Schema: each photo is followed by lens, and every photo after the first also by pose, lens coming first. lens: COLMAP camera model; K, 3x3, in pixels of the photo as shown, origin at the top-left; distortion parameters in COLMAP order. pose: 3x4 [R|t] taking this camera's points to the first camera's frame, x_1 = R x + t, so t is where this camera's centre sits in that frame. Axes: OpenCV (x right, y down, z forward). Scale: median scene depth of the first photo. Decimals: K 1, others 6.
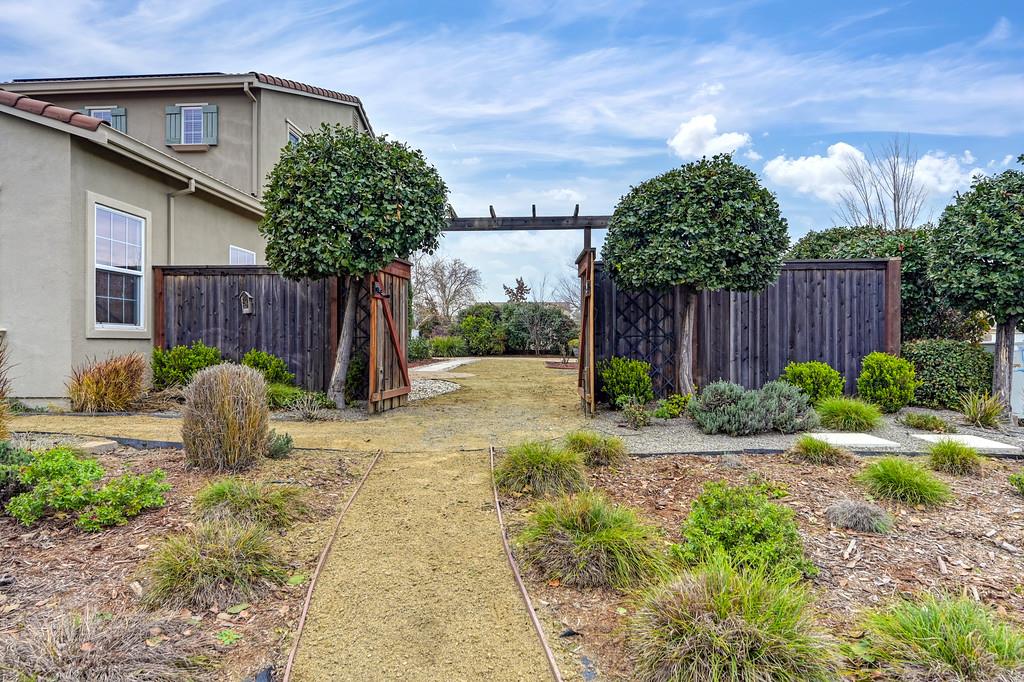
lens RADIAL K [[585.6, 0, 512.0], [0, 585.6, 341.0], [0, 0, 1]] dist [-0.005307, -0.002144]
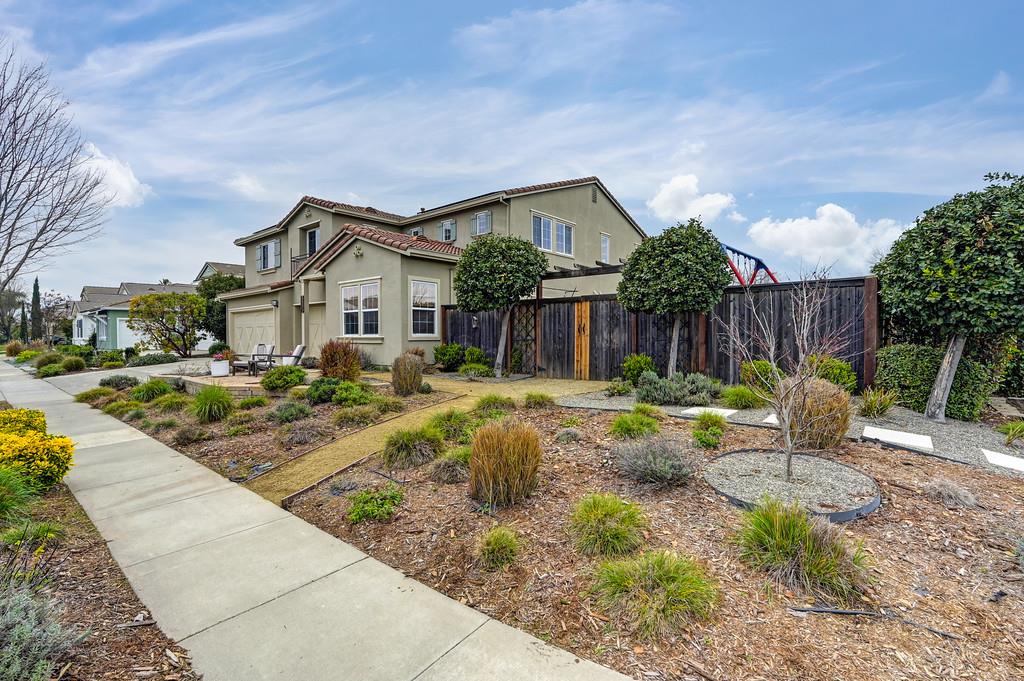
lens RADIAL K [[455.1, 0, 512.0], [0, 455.1, 340.5], [0, 0, 1]] dist [0.000094, 0.000008]
pose [[0.806841, 0.004901, -0.590749, 0.592608], [0.003889, 0.999900, 0.013607, -0.024783], [0.590756, -0.013276, 0.806741, -0.178496]]
